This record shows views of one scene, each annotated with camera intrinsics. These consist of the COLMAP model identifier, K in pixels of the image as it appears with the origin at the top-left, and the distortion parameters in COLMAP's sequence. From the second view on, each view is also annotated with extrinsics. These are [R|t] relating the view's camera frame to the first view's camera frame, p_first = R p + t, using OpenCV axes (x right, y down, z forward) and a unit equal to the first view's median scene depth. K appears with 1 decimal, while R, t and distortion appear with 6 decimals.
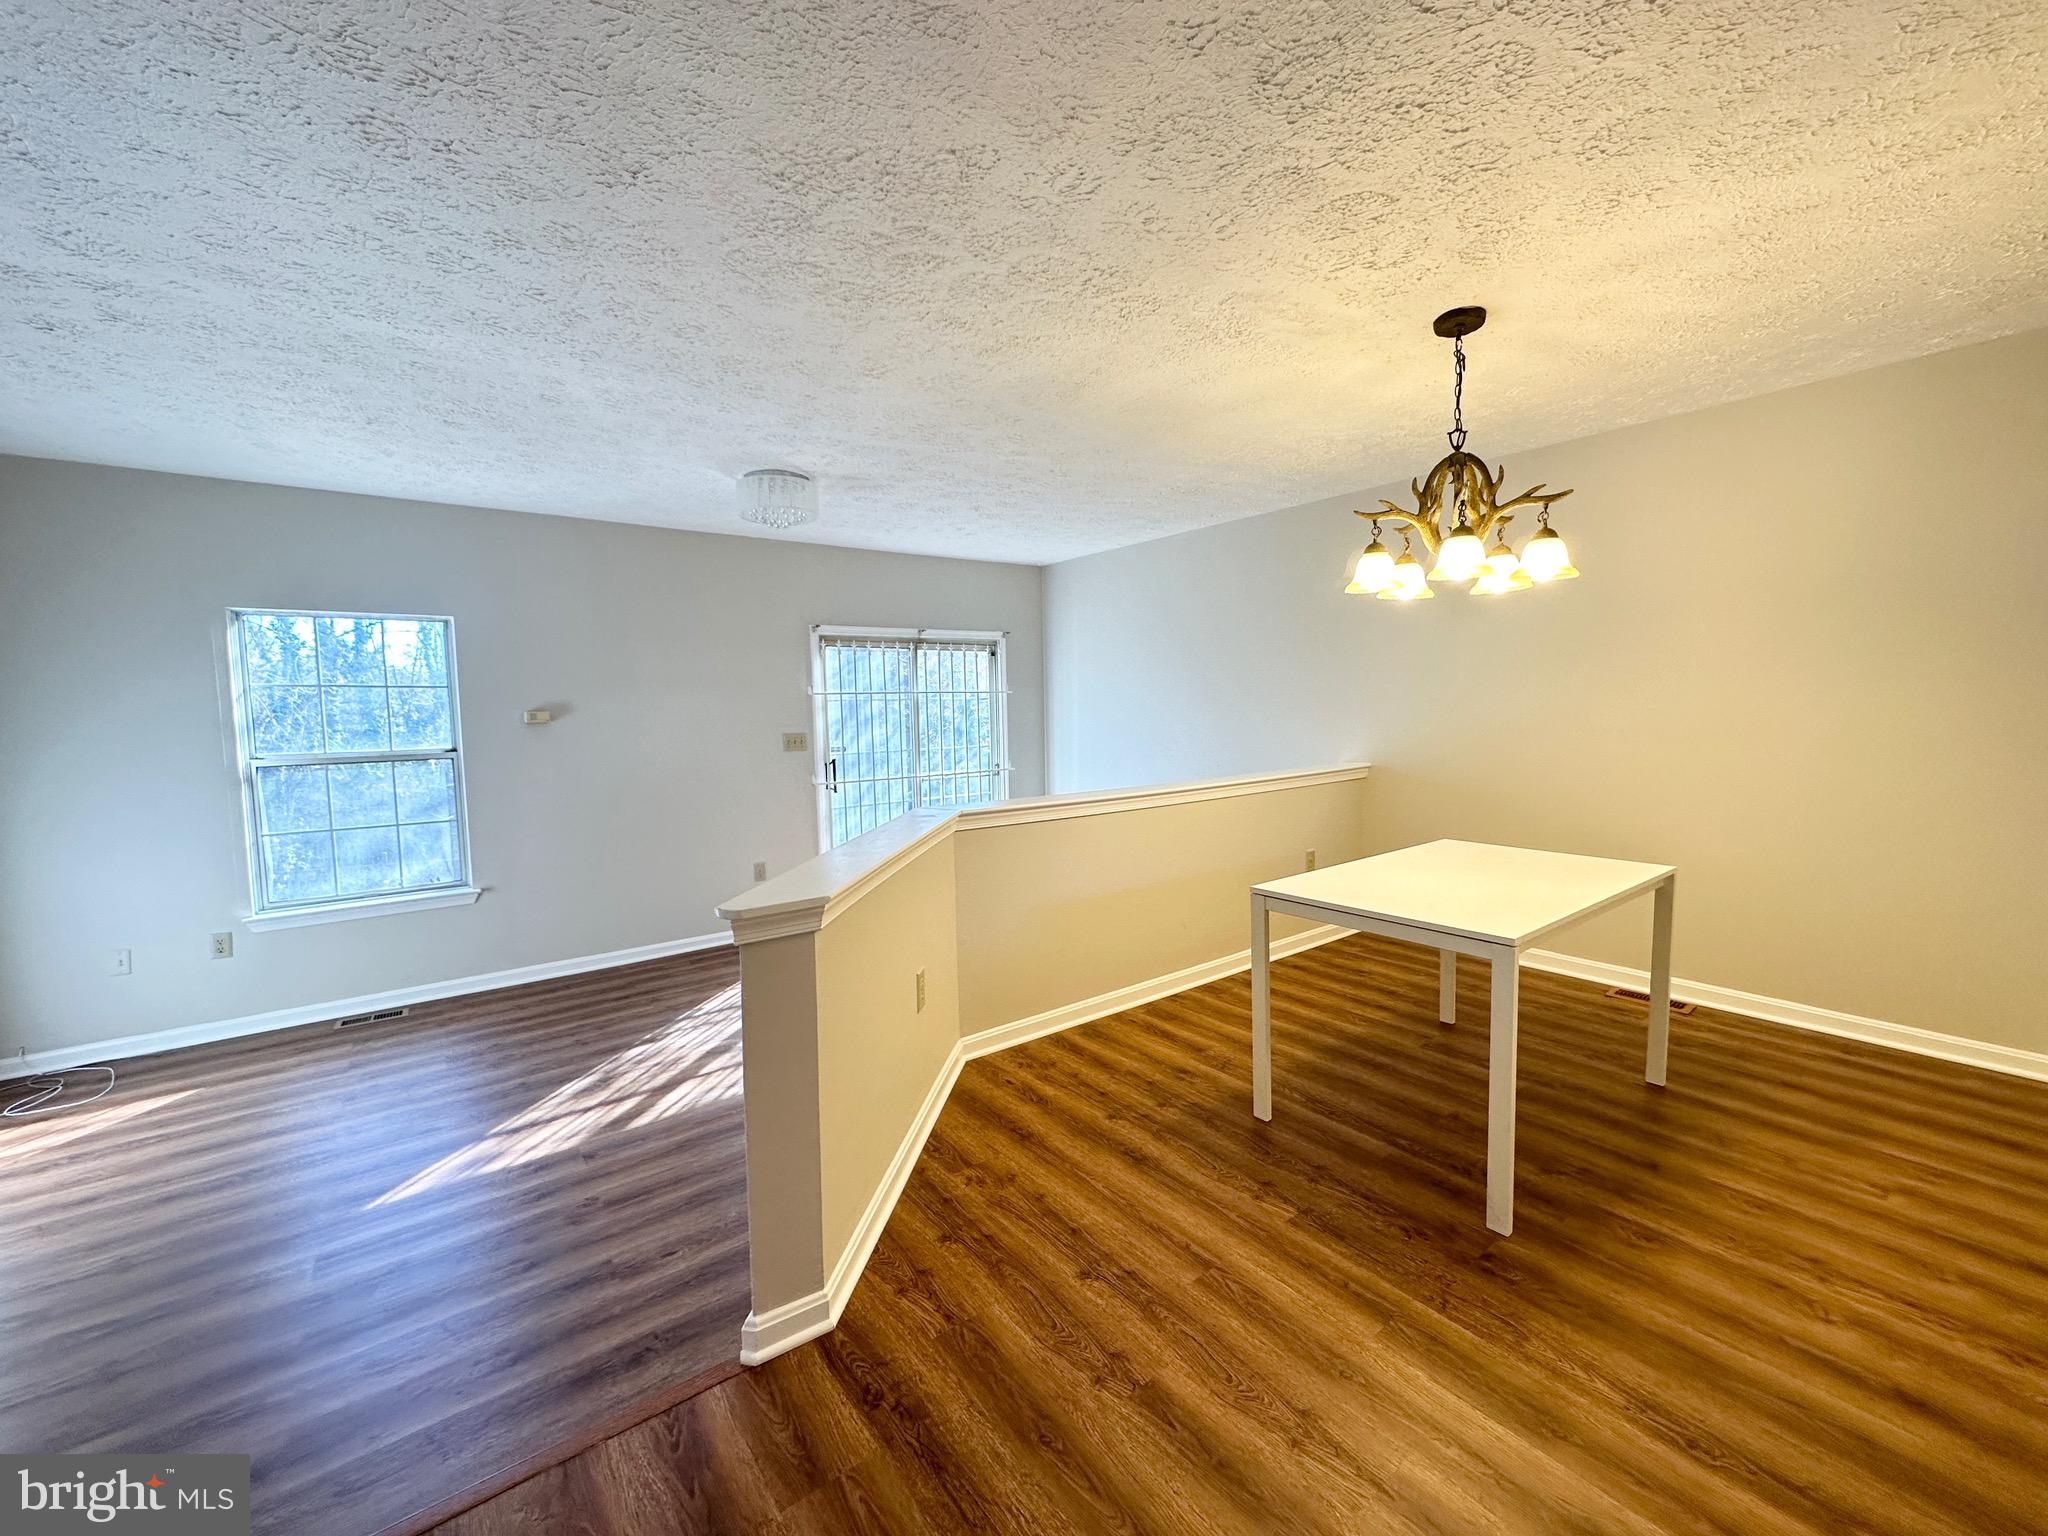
lens RADIAL K [[813.0, 0, 1025.8], [0, 813.0, 768.6], [0, 0, 1]] dist [-0.004500, 0.000119]
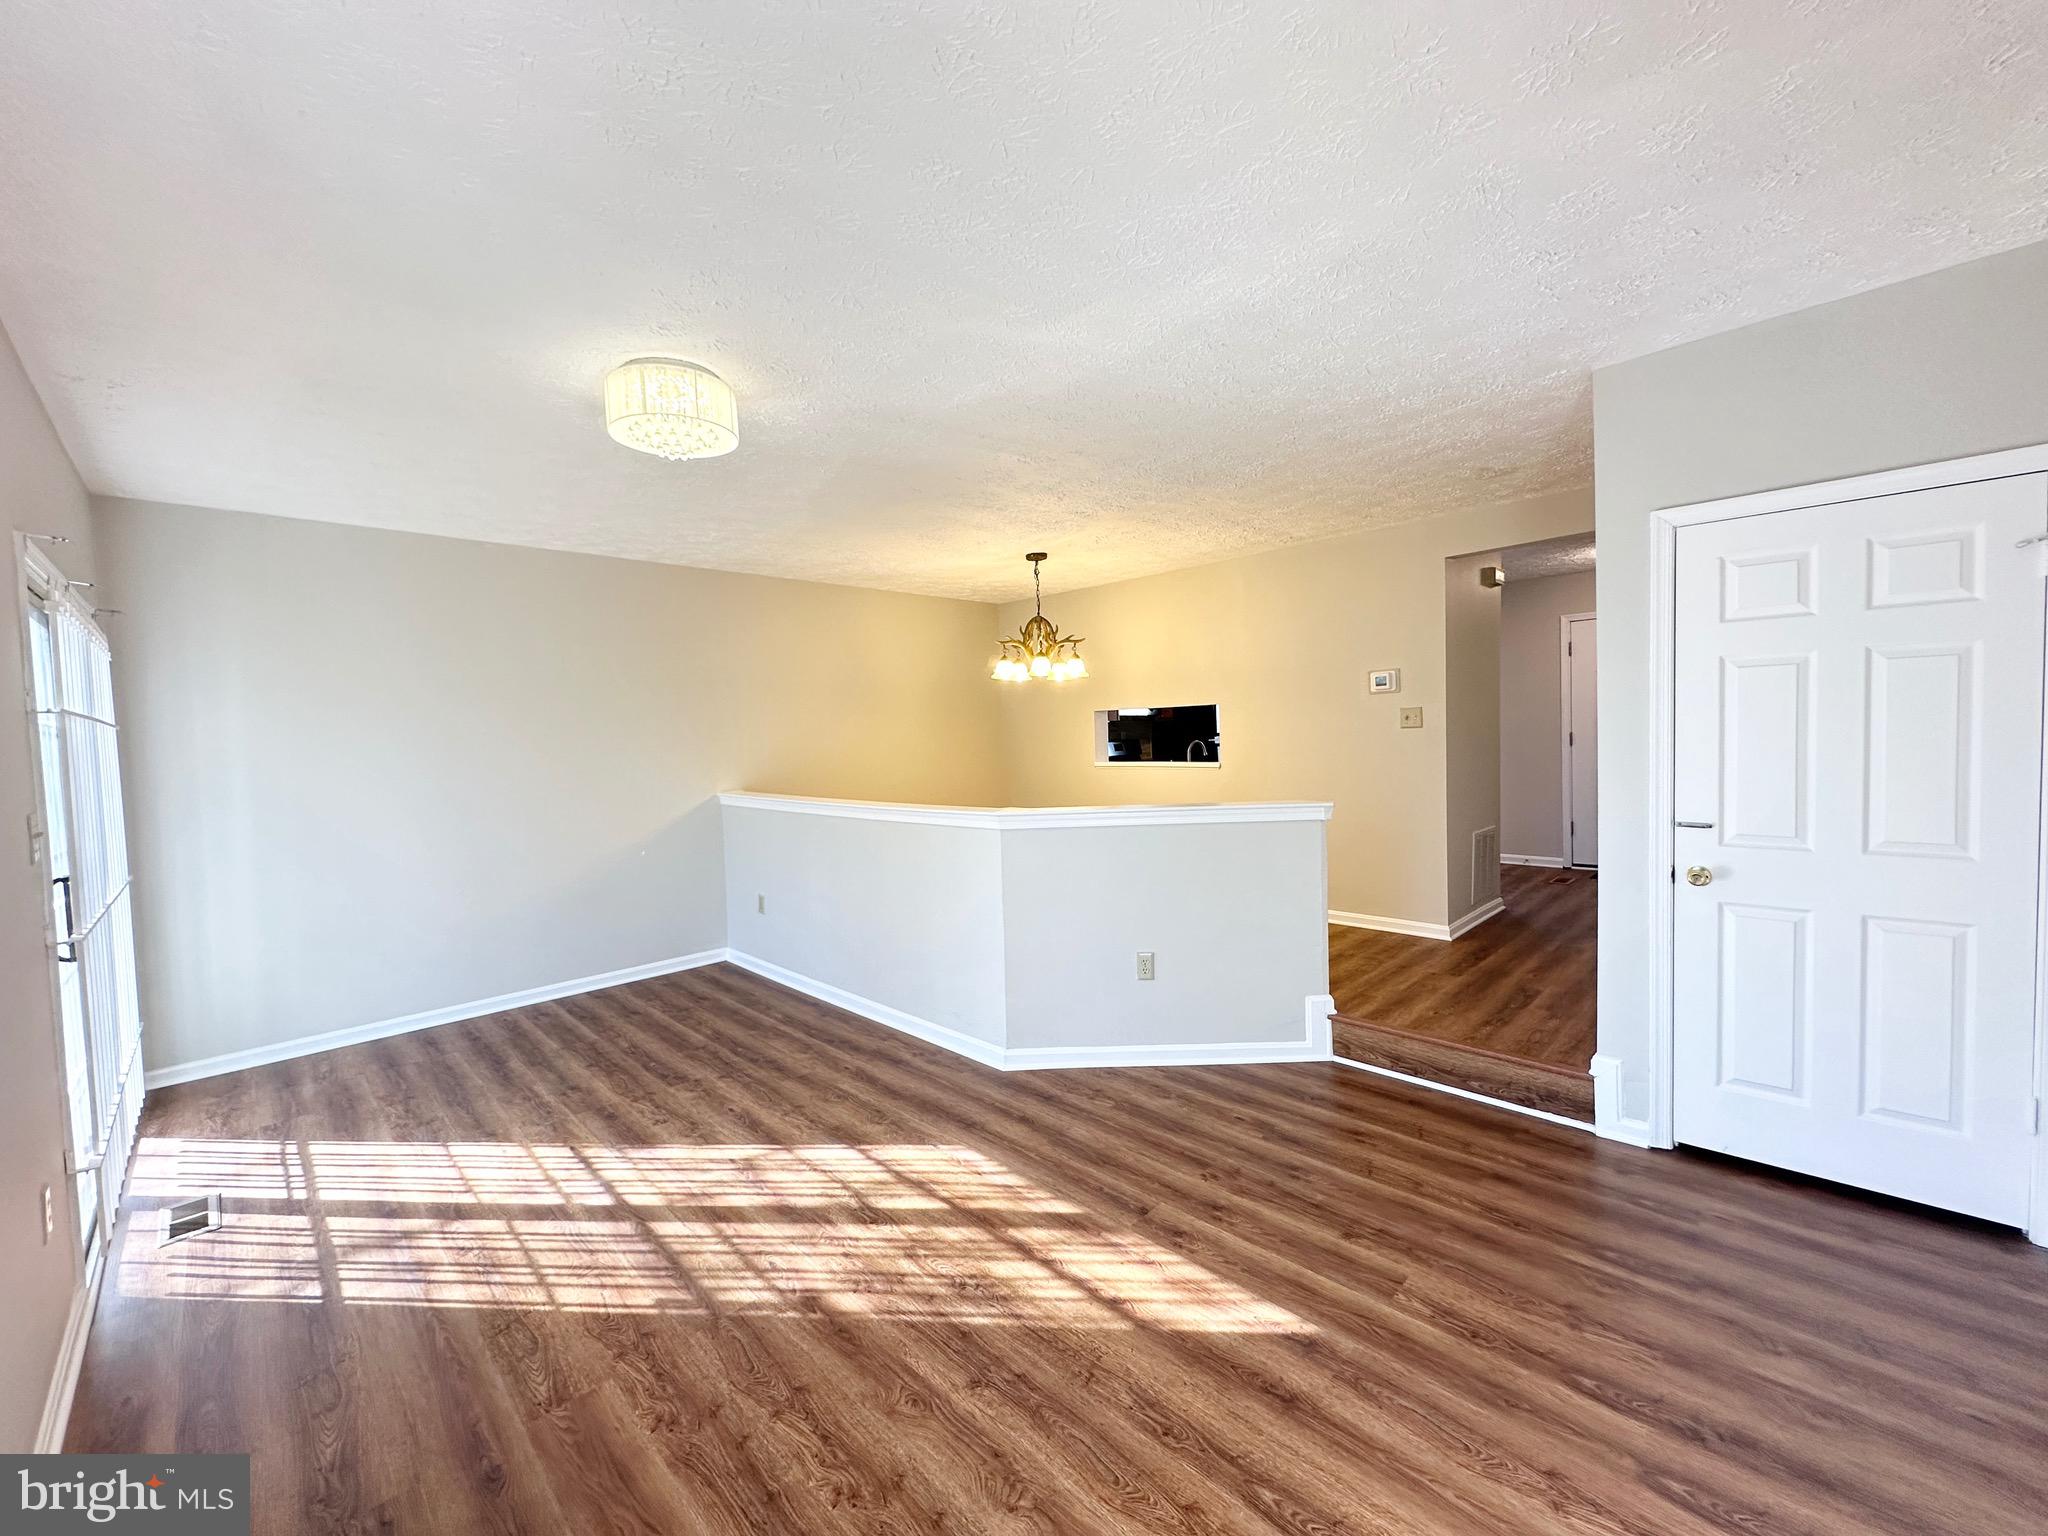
lens RADIAL K [[813.0, 0, 1025.8], [0, 813.0, 768.6], [0, 0, 1]] dist [-0.004500, 0.000119]
pose [[-0.137028, -0.015326, 0.990449, -1.267660], [0.107261, 0.993772, 0.030217, -0.047179], [-0.984743, 0.110377, -0.134530, 1.078805]]
